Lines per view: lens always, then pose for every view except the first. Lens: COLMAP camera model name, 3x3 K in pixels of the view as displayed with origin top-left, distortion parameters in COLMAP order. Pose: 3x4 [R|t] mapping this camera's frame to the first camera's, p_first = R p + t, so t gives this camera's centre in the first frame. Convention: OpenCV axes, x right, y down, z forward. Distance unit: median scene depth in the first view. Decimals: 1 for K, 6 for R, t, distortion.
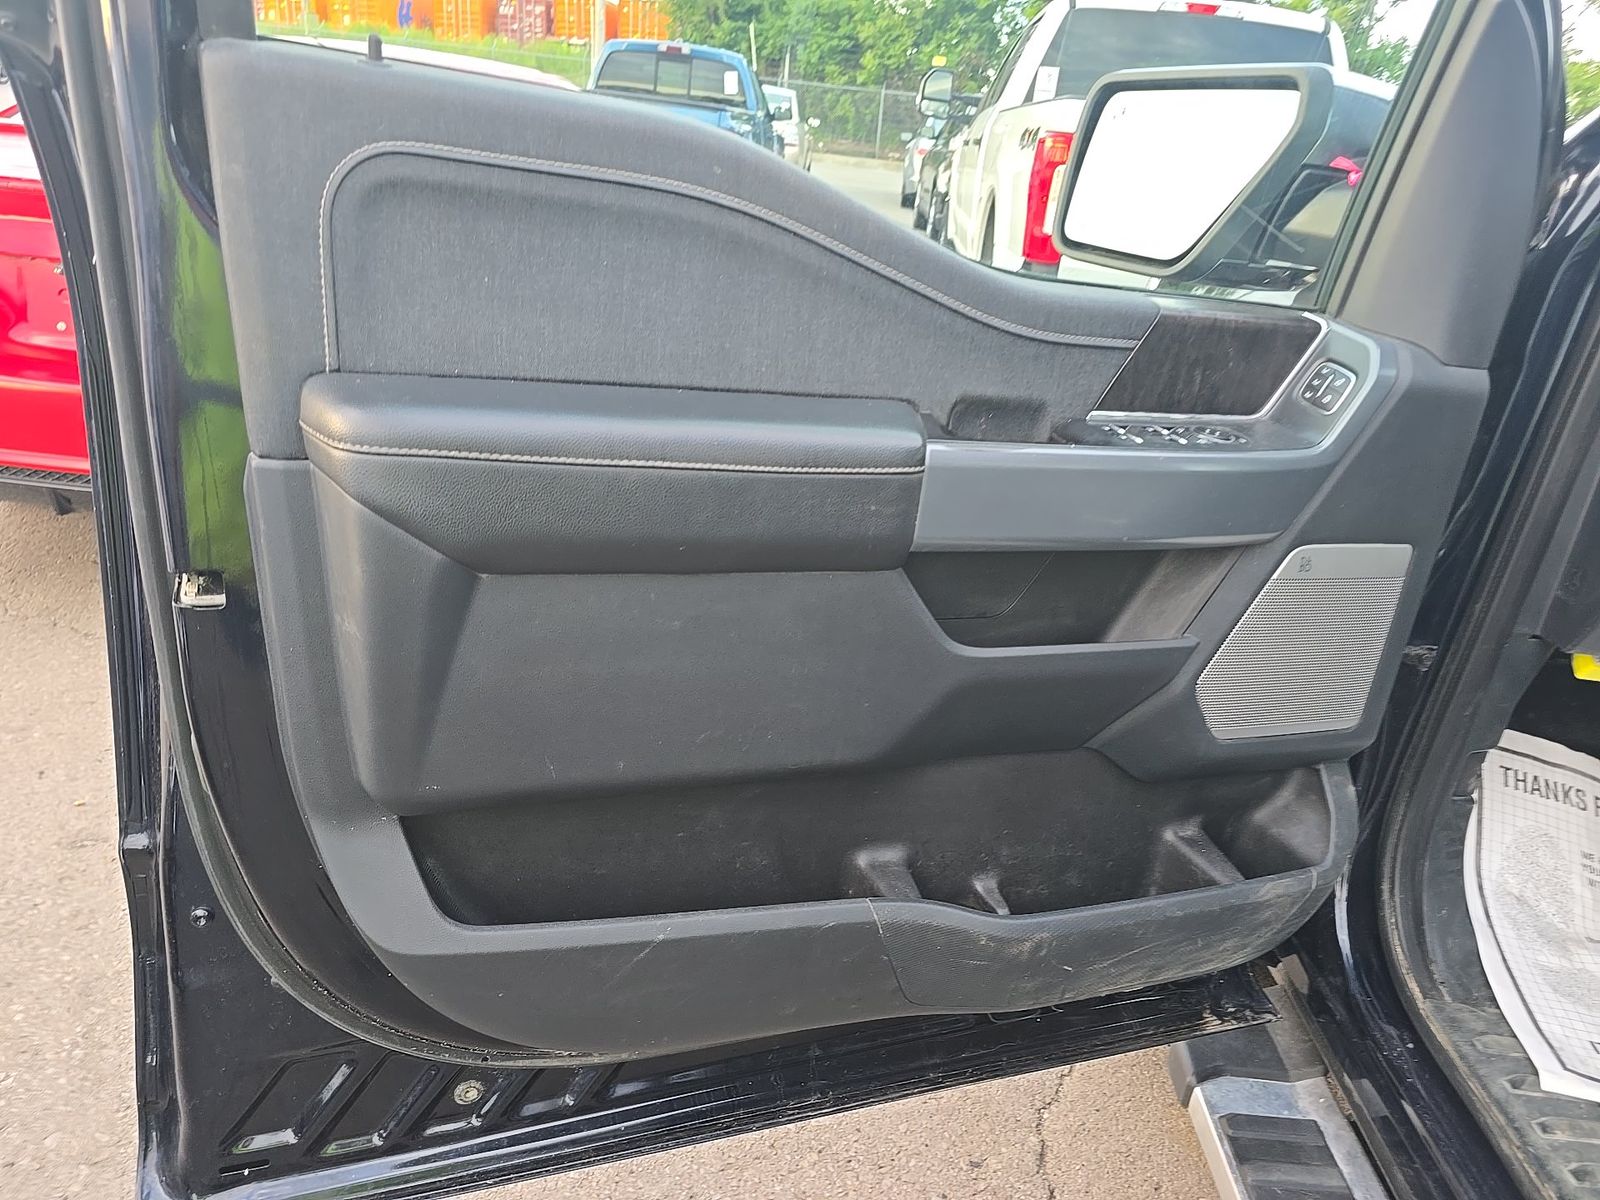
lens RADIAL K [[1040.4, 0, 800.0], [0, 1040.4, 600.0], [0, 0, 1]] dist [0.047456, -0.044142]
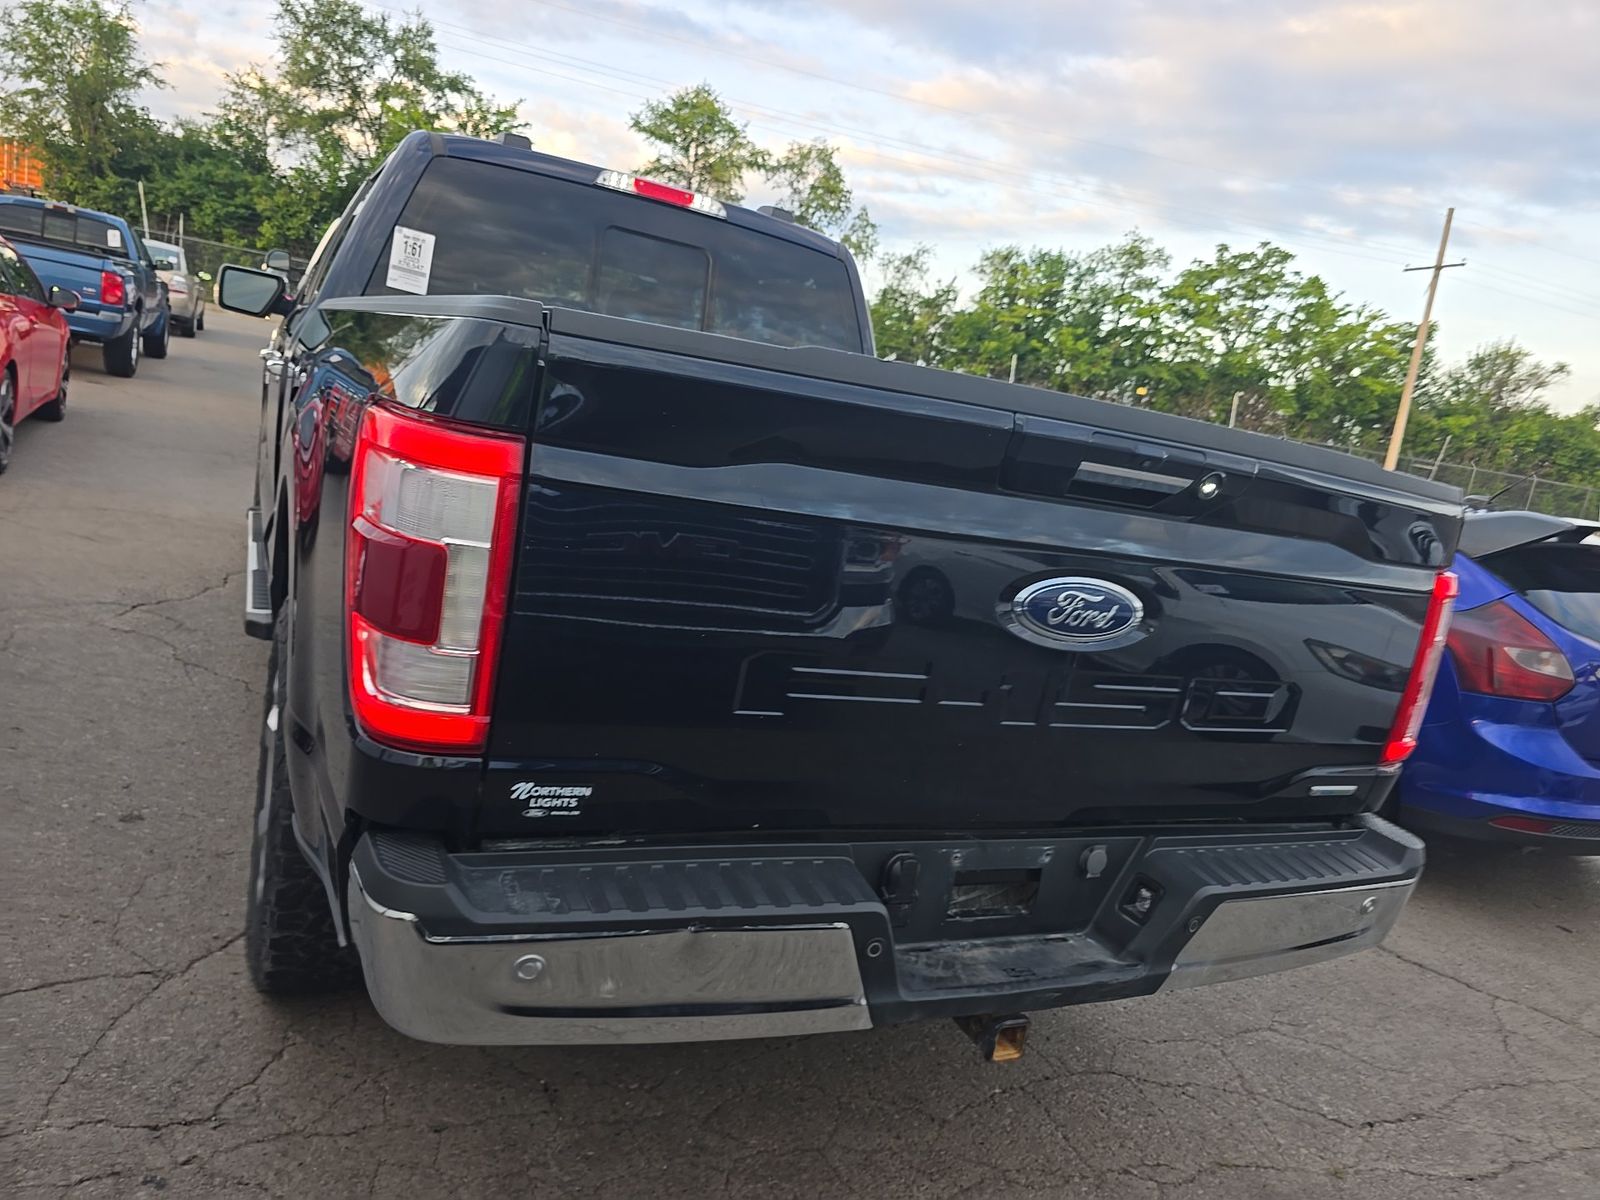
lens RADIAL K [[1076.0, 0, 800.0], [0, 1076.0, 600.0], [0, 0, 1]] dist [0.058247, -0.057448]
pose [[0.884633, -0.035057, 0.464968, 0.014797], [0.110301, 0.984602, -0.135619, 0.078521], [-0.453054, 0.171259, 0.874879, -0.171984]]
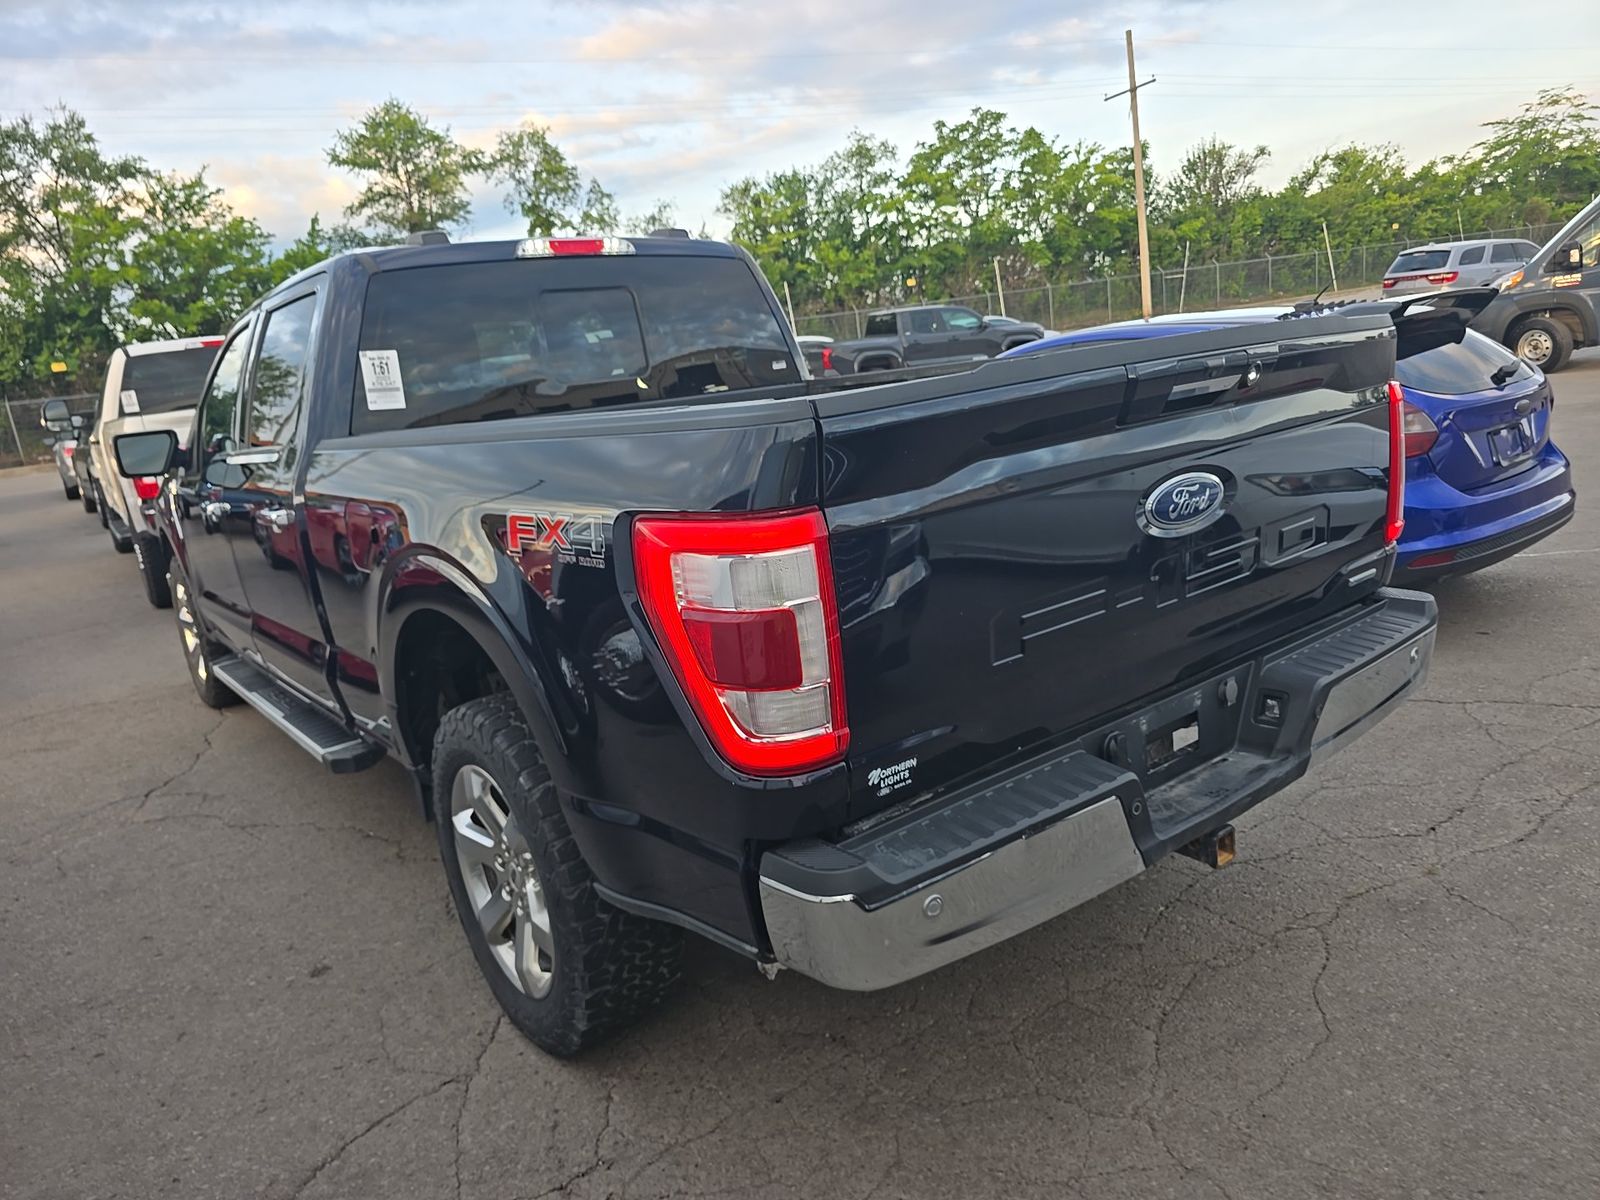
lens RADIAL K [[1080.1, 0, 806.4], [0, 1080.1, 602.1], [0, 0, 1]] dist [0.055821, -0.051708]
pose [[0.750065, -0.324844, 0.576090, -0.011380], [0.432936, 0.899660, -0.056381, 0.071056], [-0.499970, 0.291699, 0.815440, -0.172420]]
